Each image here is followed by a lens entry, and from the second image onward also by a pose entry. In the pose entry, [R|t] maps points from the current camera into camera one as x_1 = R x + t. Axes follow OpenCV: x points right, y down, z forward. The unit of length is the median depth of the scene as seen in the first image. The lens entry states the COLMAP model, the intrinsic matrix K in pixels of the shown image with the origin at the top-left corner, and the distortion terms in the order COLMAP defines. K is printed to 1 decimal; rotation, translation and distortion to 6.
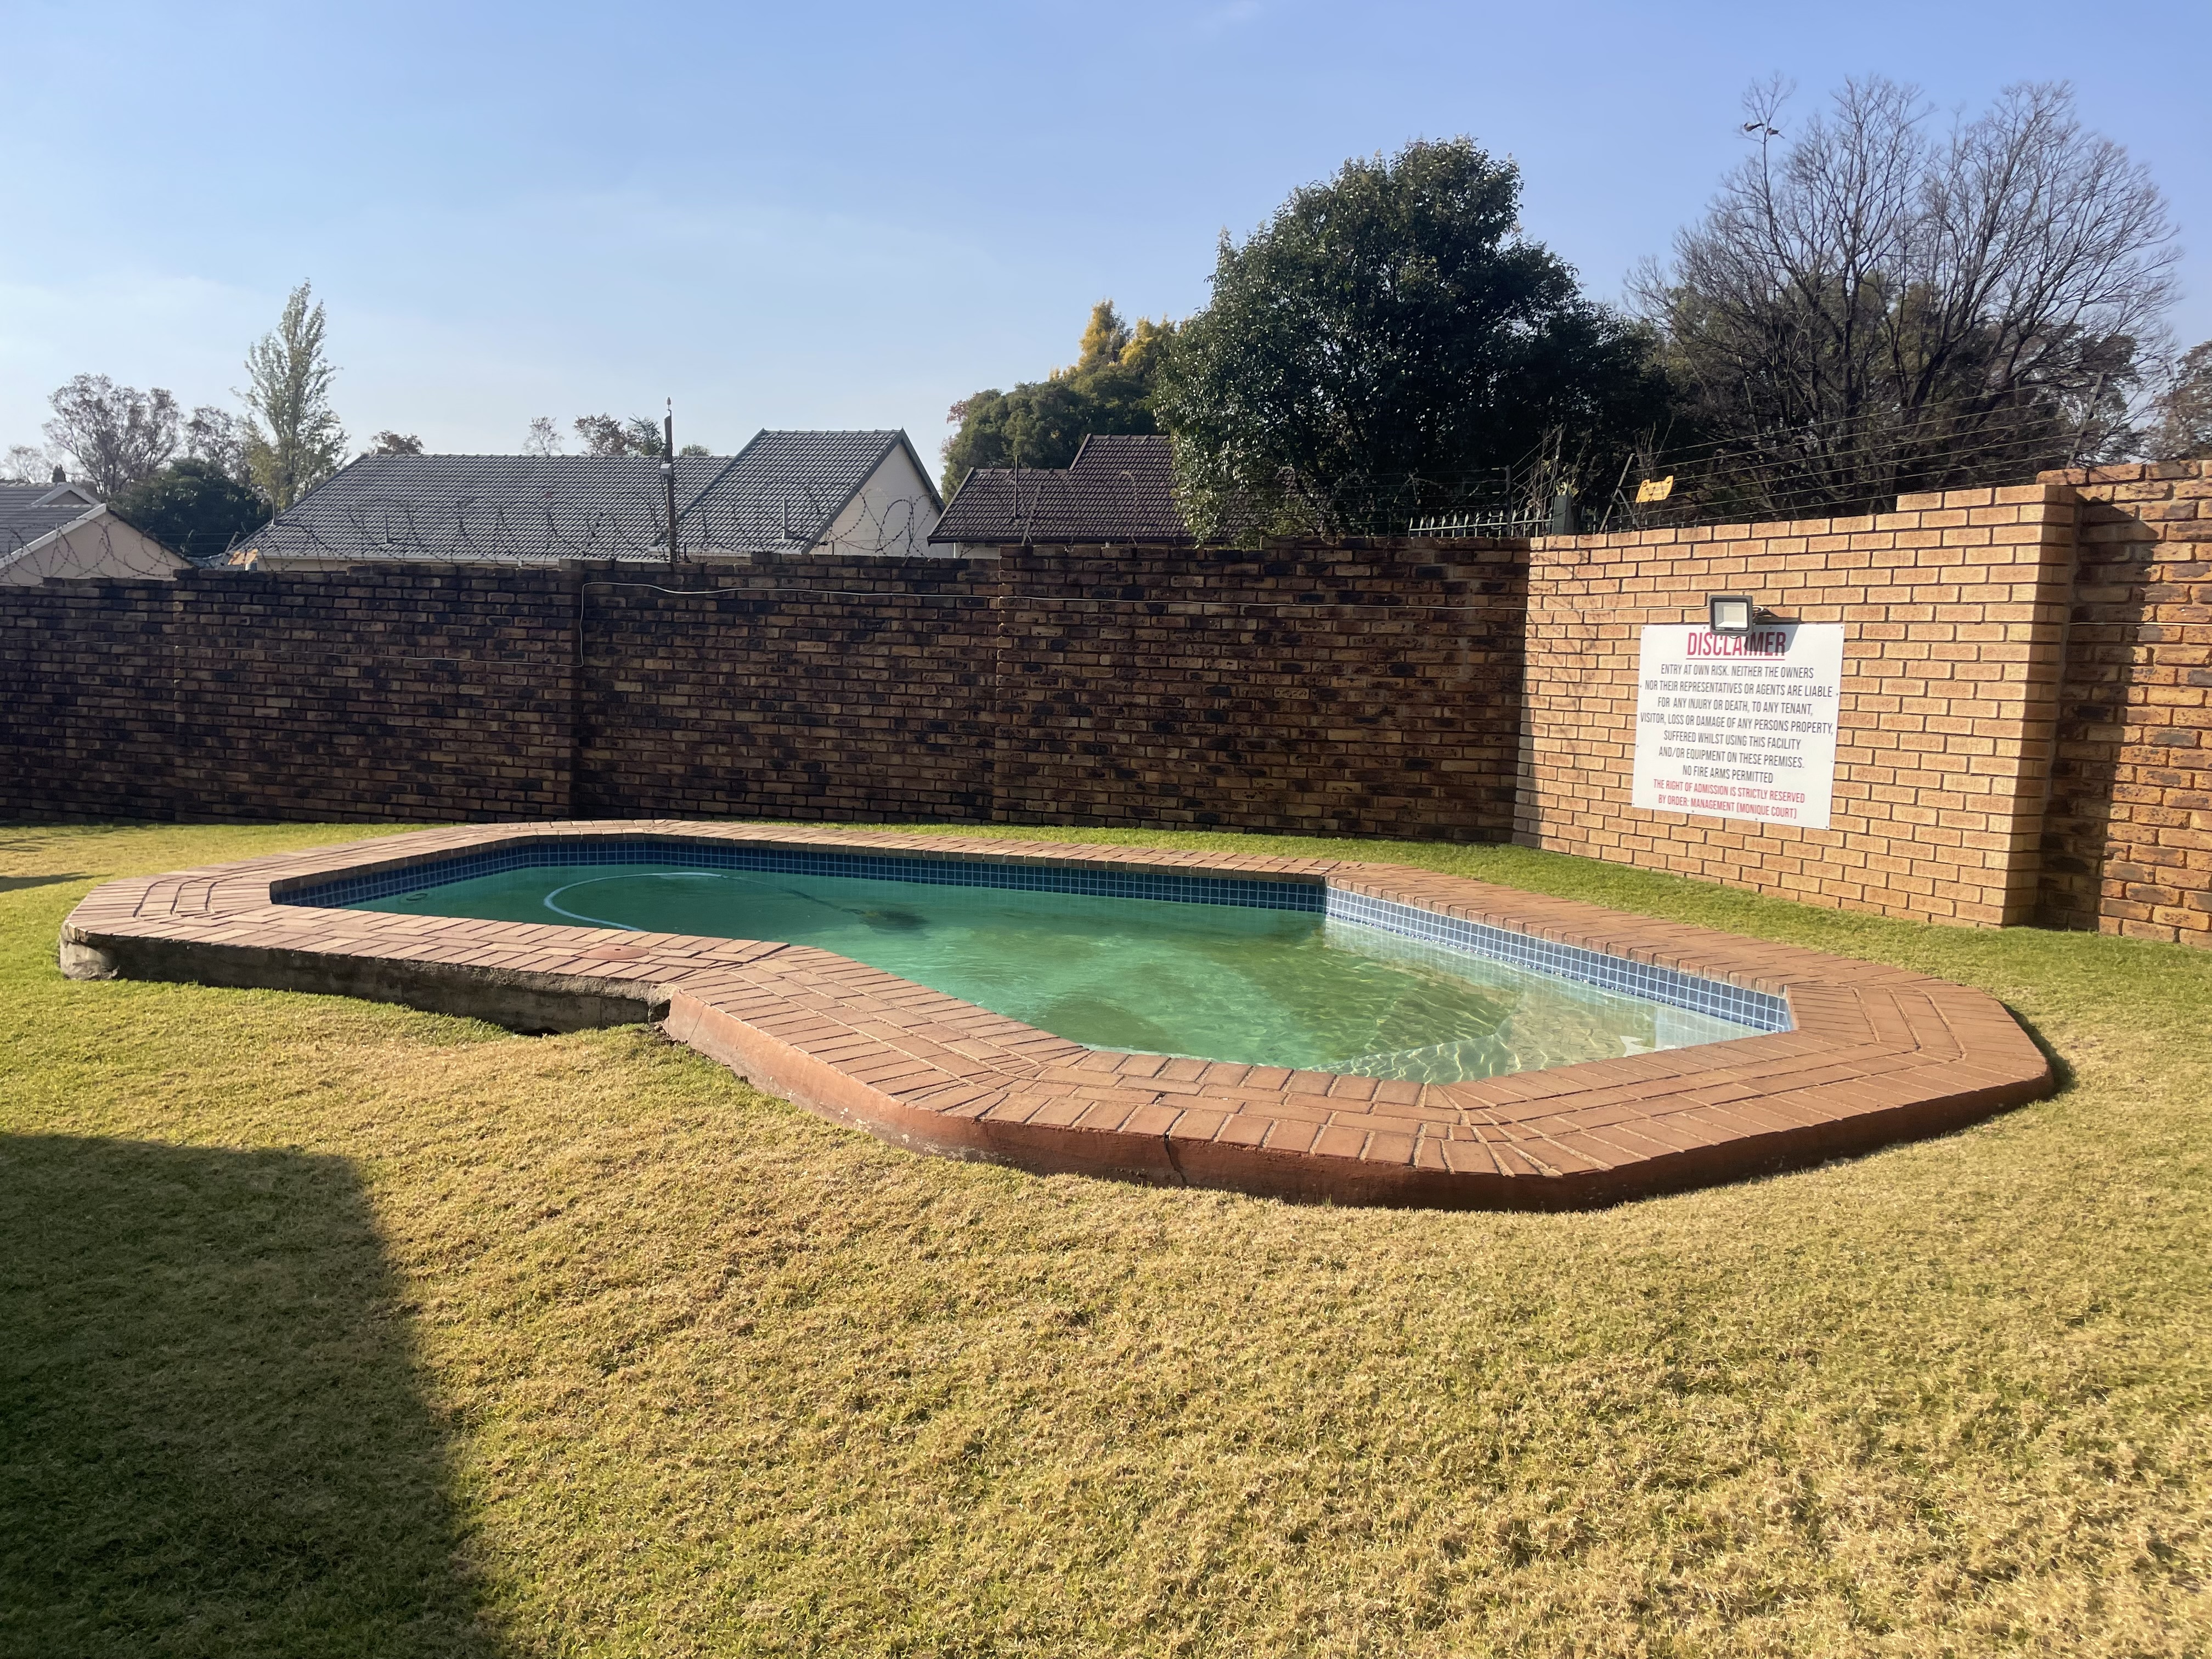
lens RADIAL K [[1652.4, 0, 1106.0], [0, 1652.4, 829.5], [0, 0, 1]] dist [0.103362, -0.132990]
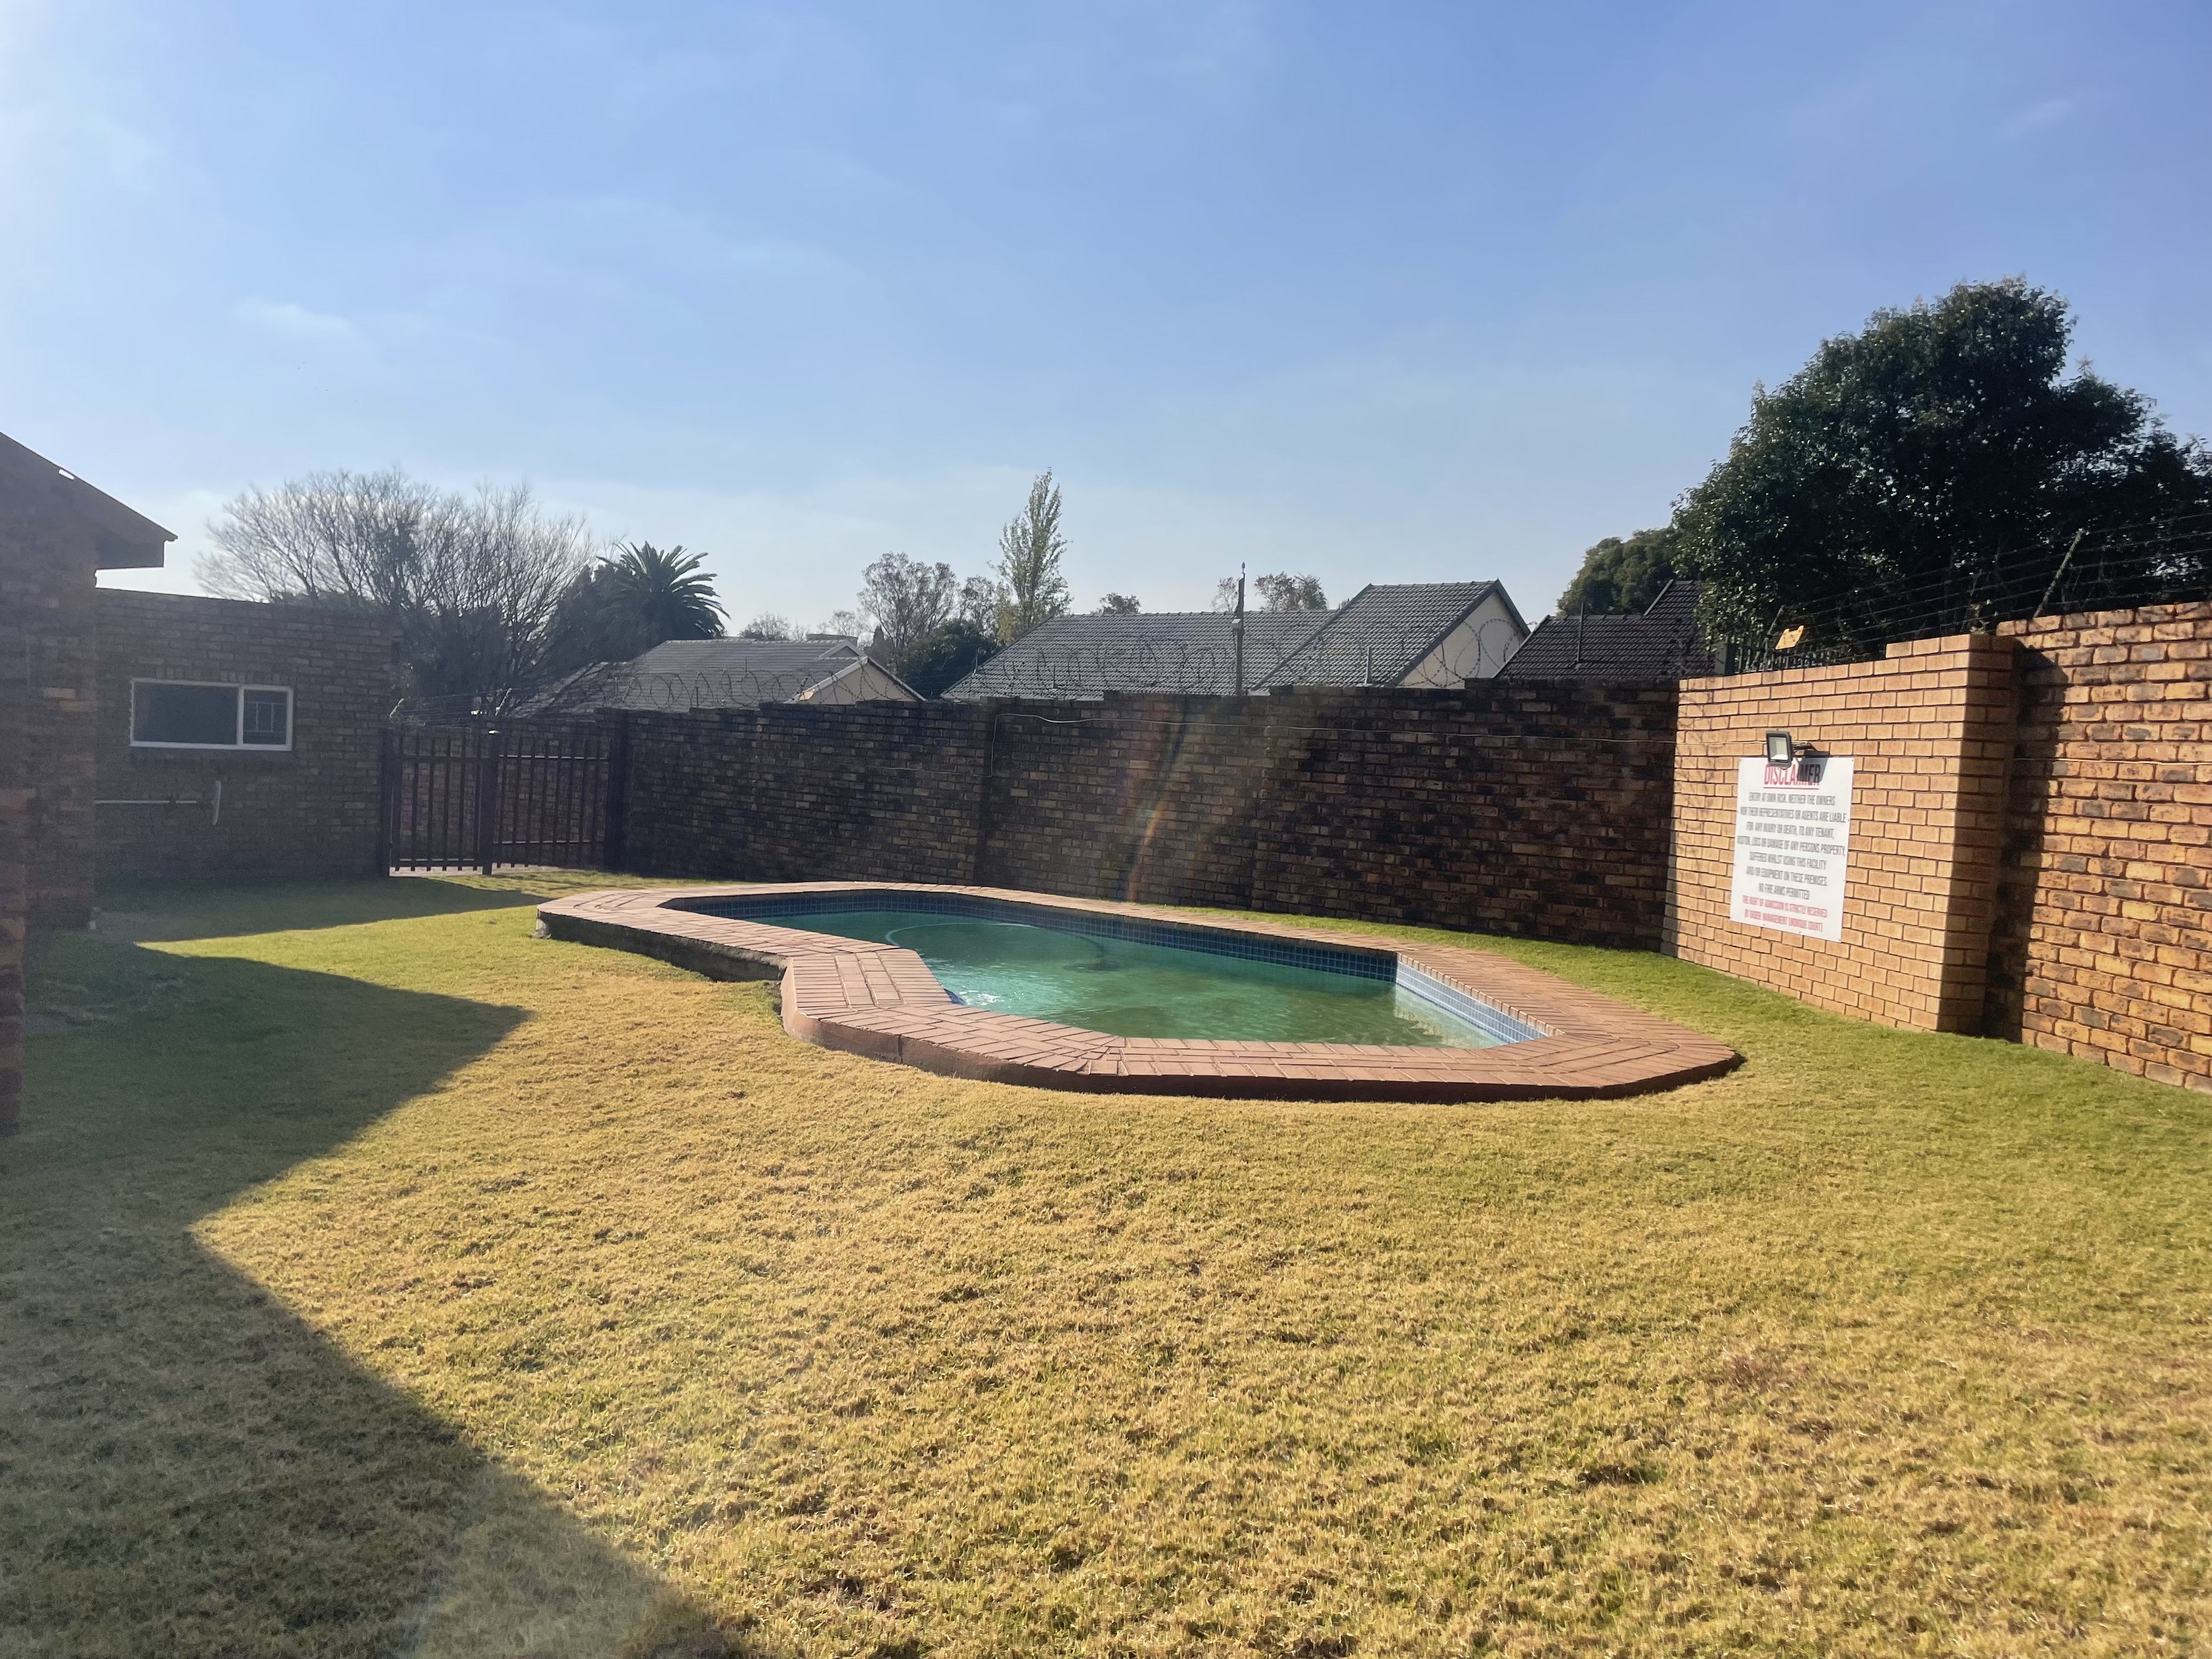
lens RADIAL K [[1669.3, 0, 1091.0], [0, 1669.3, 823.1], [0, 0, 1]] dist [0.103952, -0.139579]
pose [[0.904901, 0.039581, -0.423779, 0.368212], [-0.077729, 0.994290, -0.073110, 0.033954], [0.418465, 0.099097, 0.902810, -0.179027]]
